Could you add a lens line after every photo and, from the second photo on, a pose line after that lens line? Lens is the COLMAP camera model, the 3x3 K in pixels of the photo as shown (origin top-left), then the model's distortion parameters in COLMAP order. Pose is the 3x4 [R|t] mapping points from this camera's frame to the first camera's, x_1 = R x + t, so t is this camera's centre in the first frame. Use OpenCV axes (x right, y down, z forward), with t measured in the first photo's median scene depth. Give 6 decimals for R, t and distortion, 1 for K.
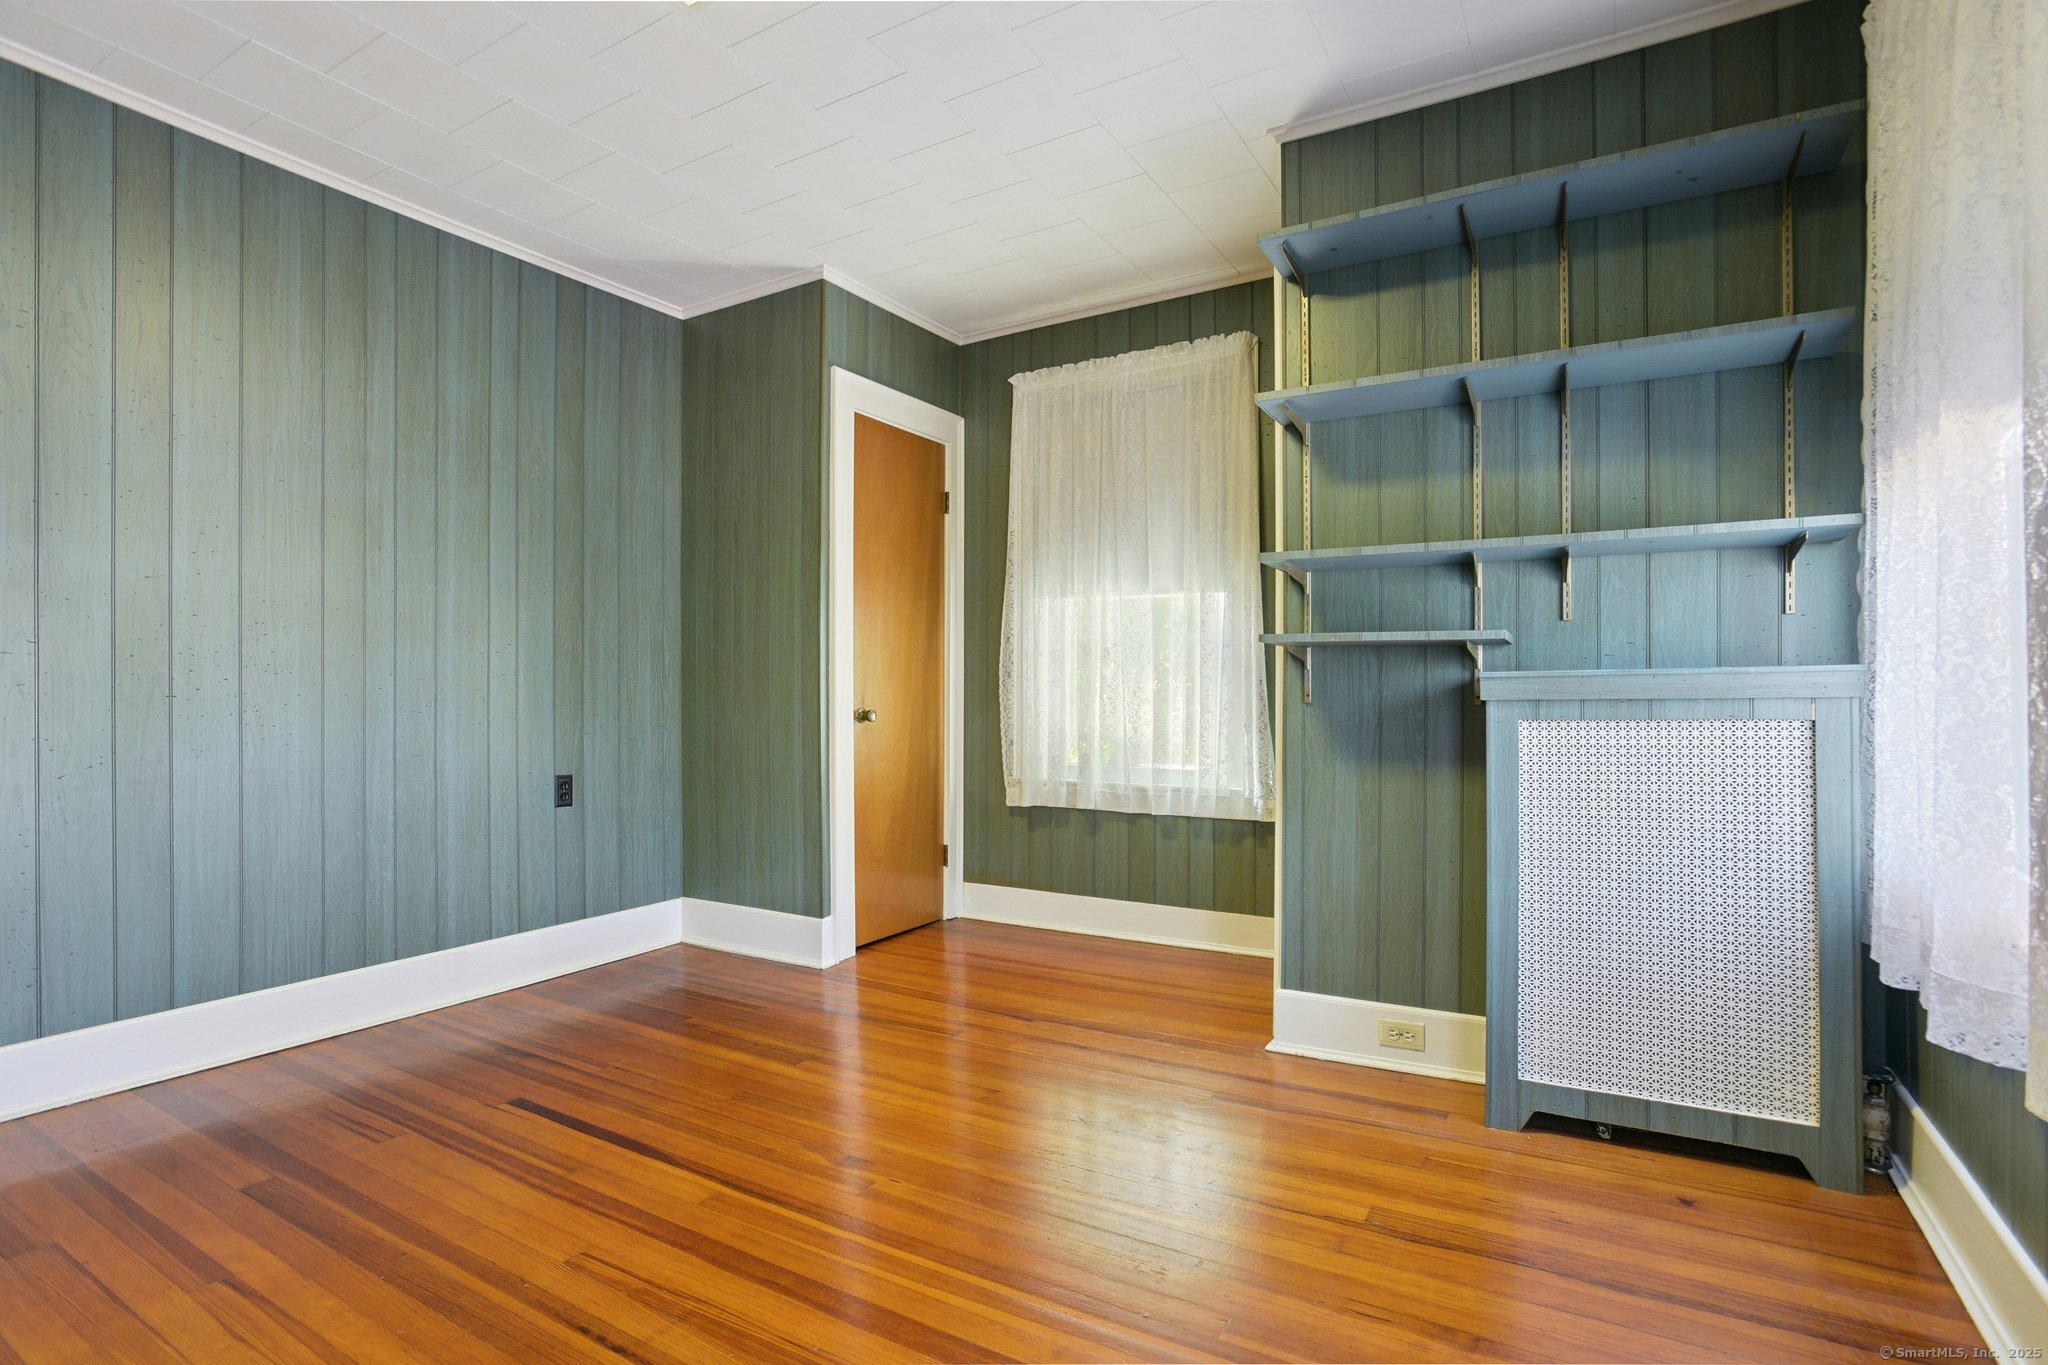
lens RADIAL K [[994.8, 0, 1039.9], [0, 994.8, 691.7], [0, 0, 1]] dist [-0.065992, 0.028598]
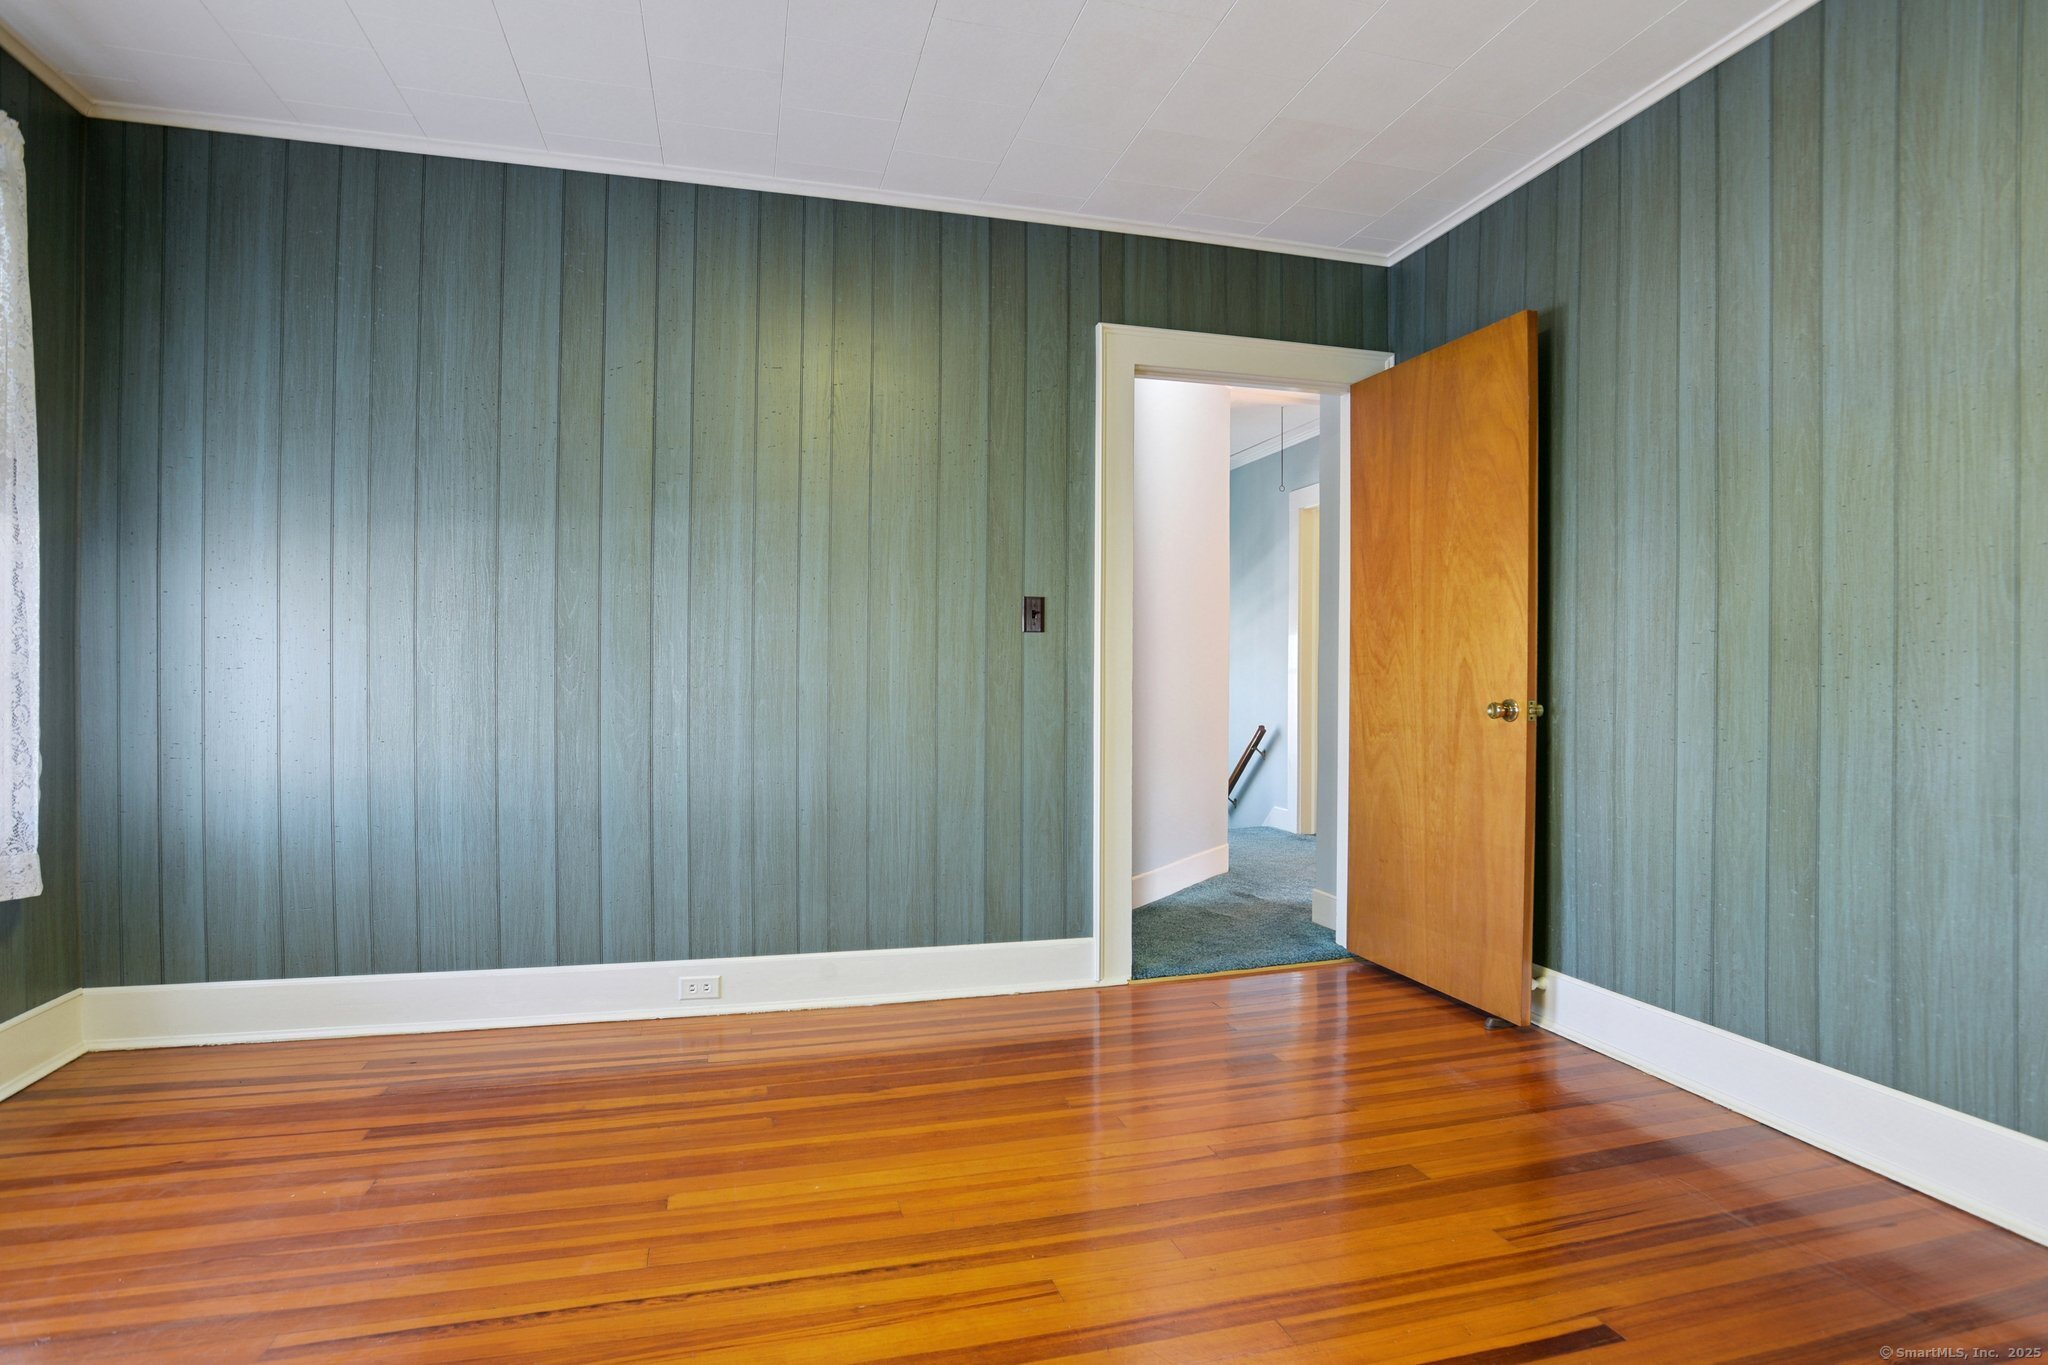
lens RADIAL K [[994.8, 0, 1039.9], [0, 994.8, 691.7], [0, 0, 1]] dist [-0.065992, 0.028598]
pose [[-0.671400, -0.003295, -0.741088, 0.127968], [-0.005018, 0.999987, 0.000100, 0.022537], [0.741078, 0.003786, -0.671408, 1.034406]]
